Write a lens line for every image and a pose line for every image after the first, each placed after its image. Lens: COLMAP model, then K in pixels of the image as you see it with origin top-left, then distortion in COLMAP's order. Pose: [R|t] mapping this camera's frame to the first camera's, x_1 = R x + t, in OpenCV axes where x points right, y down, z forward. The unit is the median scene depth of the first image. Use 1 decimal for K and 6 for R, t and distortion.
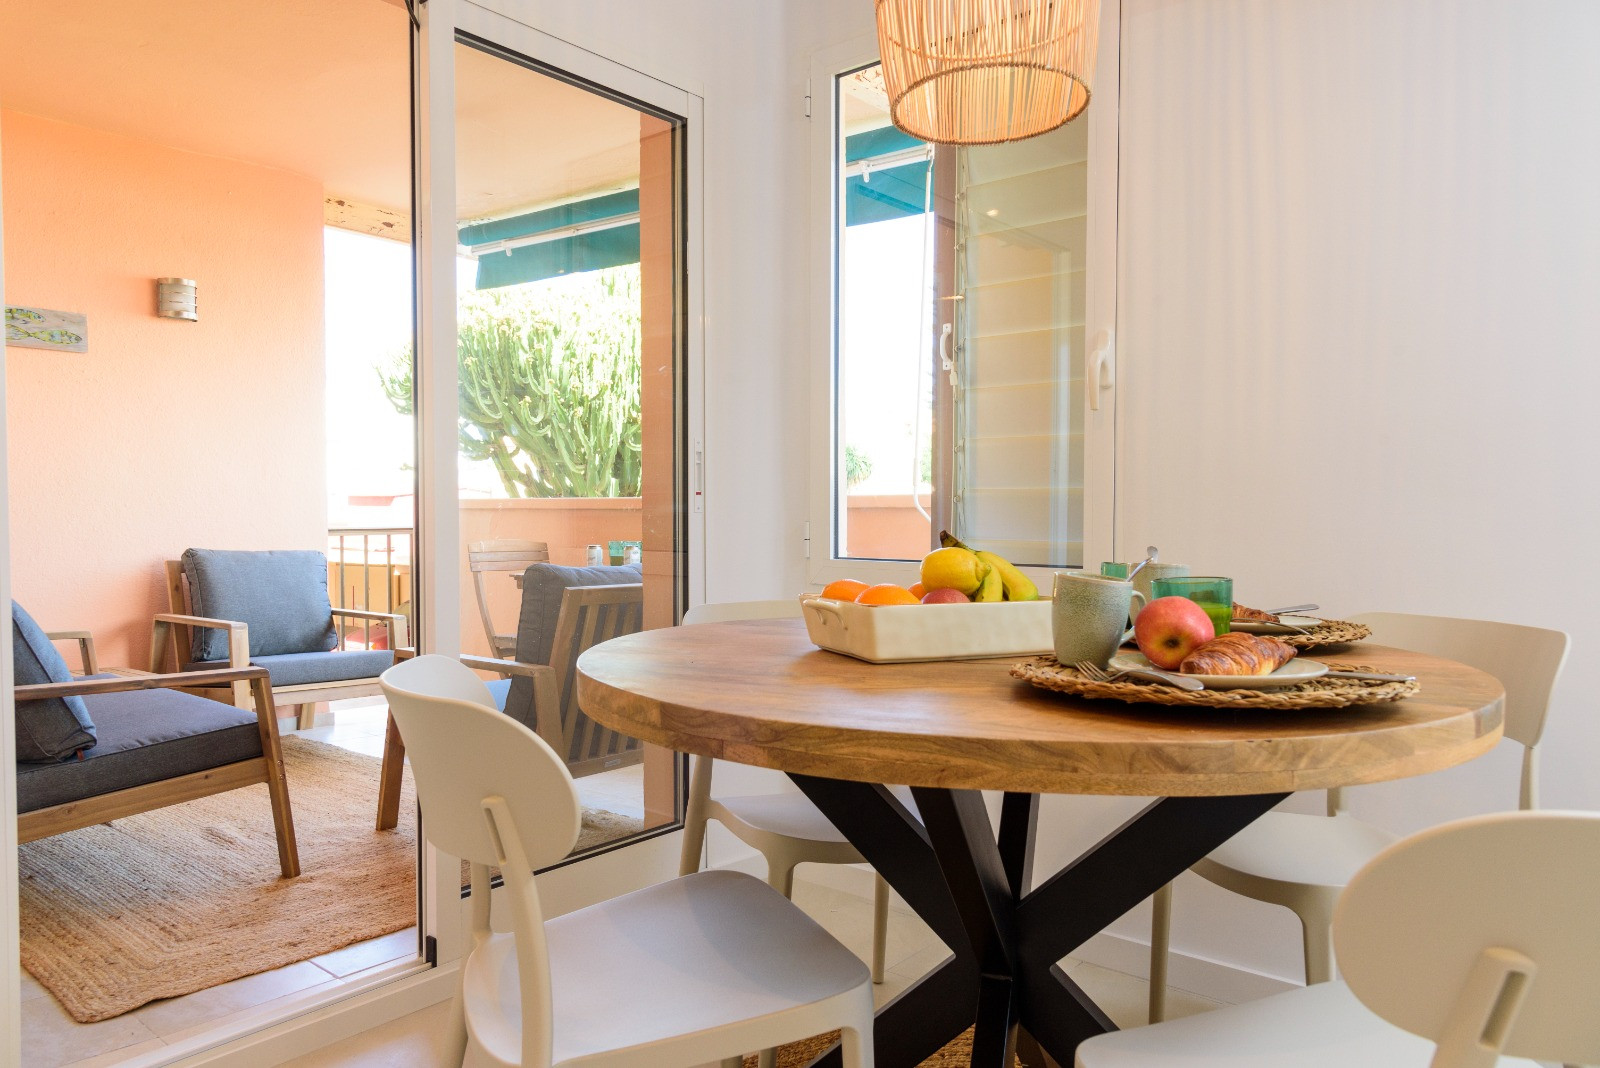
lens RADIAL K [[1075.0, 0, 796.4], [0, 1075.0, 544.0], [0, 0, 1]] dist [0.024624, -0.017278]
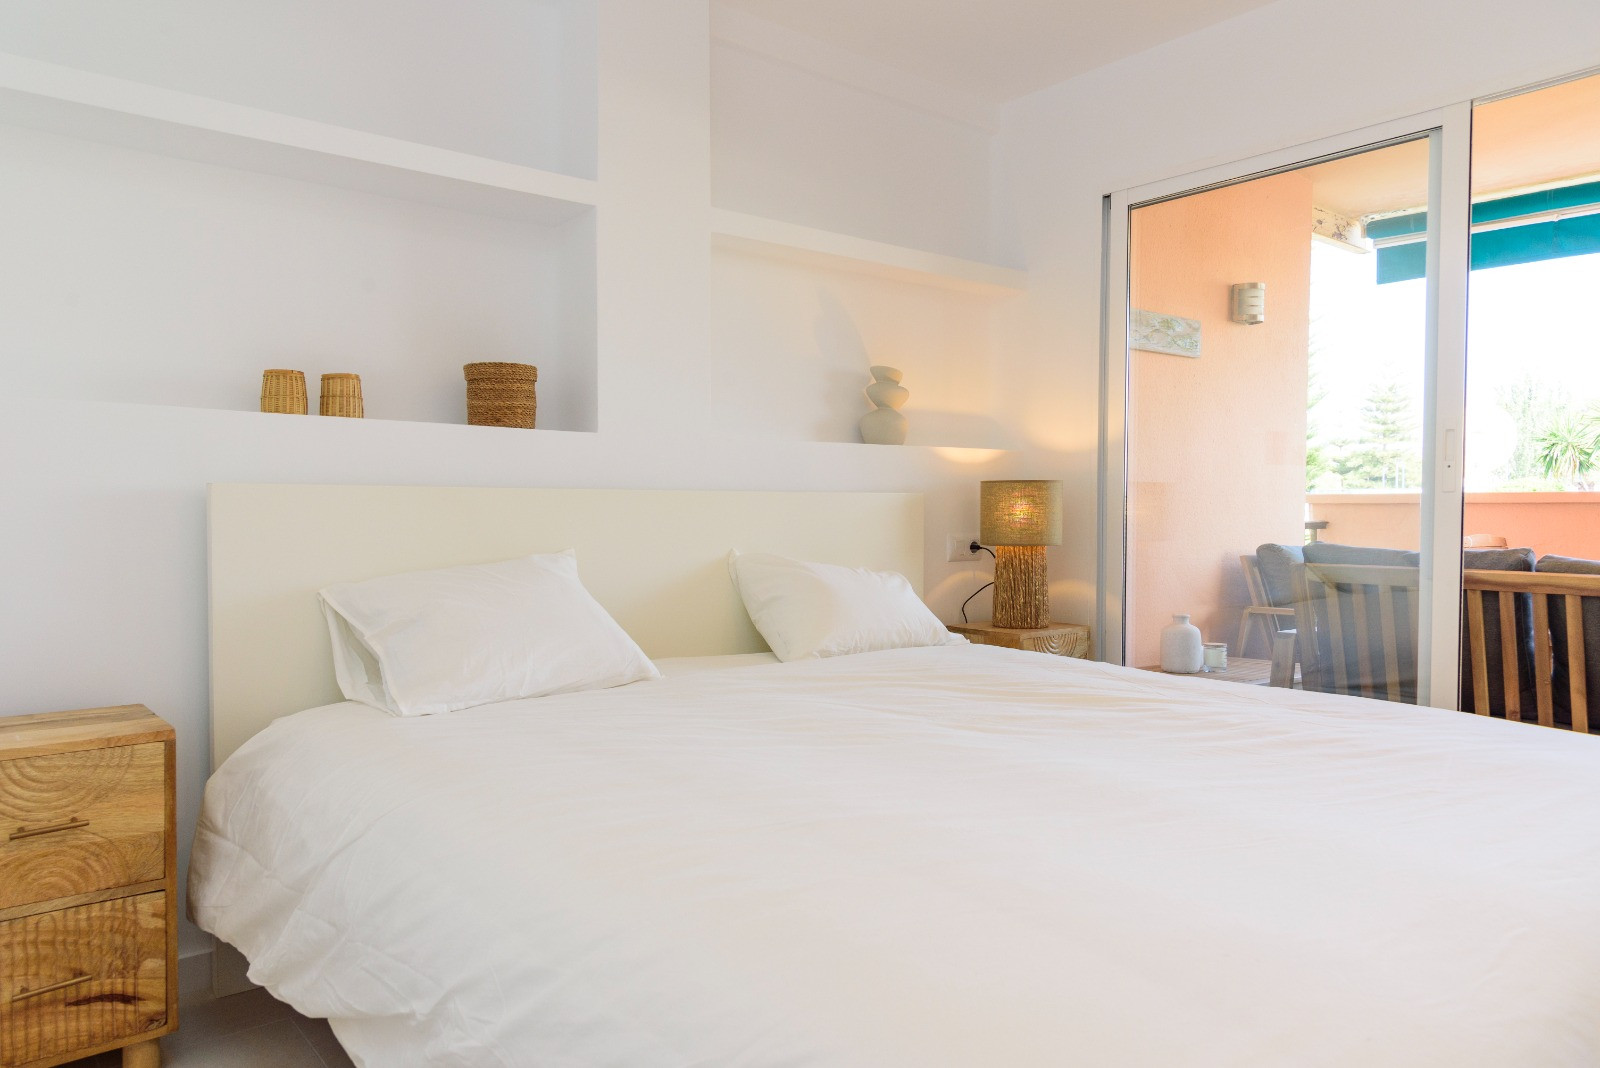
lens RADIAL K [[1066.2, 0, 797.4], [0, 1066.2, 544.4], [0, 0, 1]] dist [0.026542, -0.019476]
pose [[0.978502, 0.002231, -0.206226, -0.613607], [-0.001704, 0.999995, 0.002733, 0.002396], [0.206231, -0.002322, 0.978501, -0.076962]]
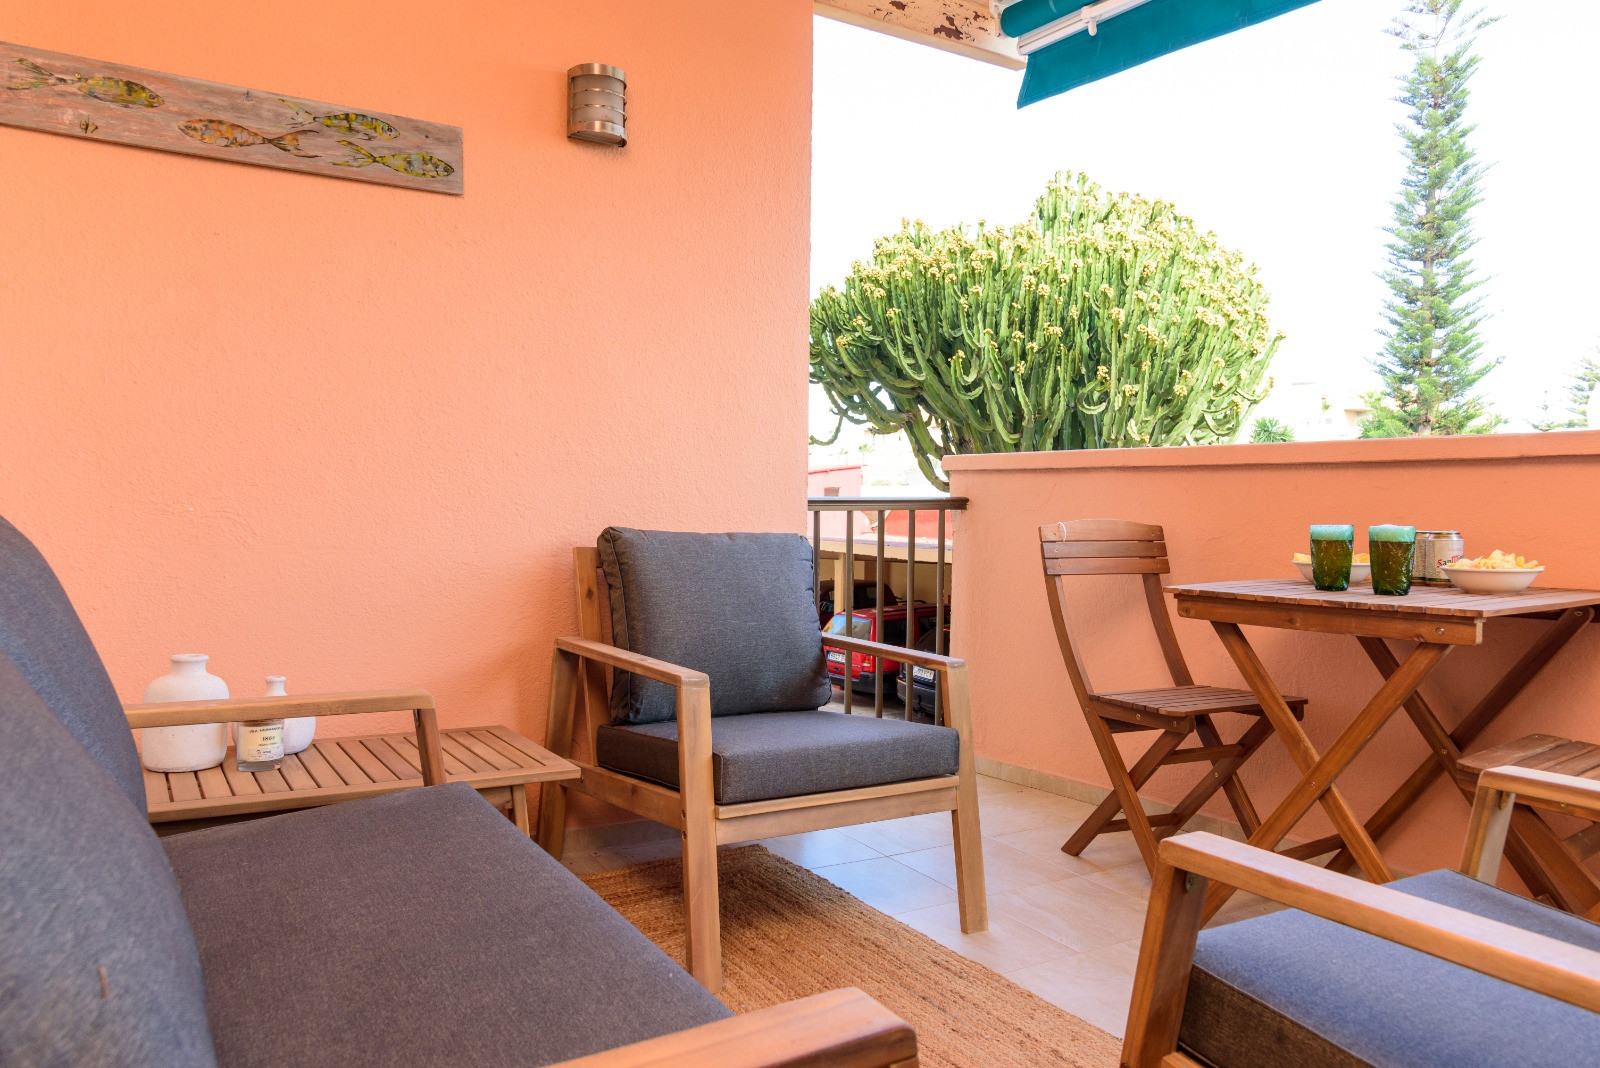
lens RADIAL K [[1090.8, 0, 790.3], [0, 1090.8, 537.9], [0, 0, 1]] dist [0.011194, -0.000854]
pose [[0.942961, 0.018143, -0.332407, -0.211947], [-0.015251, 0.999820, 0.011308, 0.001521], [0.332552, -0.005594, 0.943068, 0.370265]]
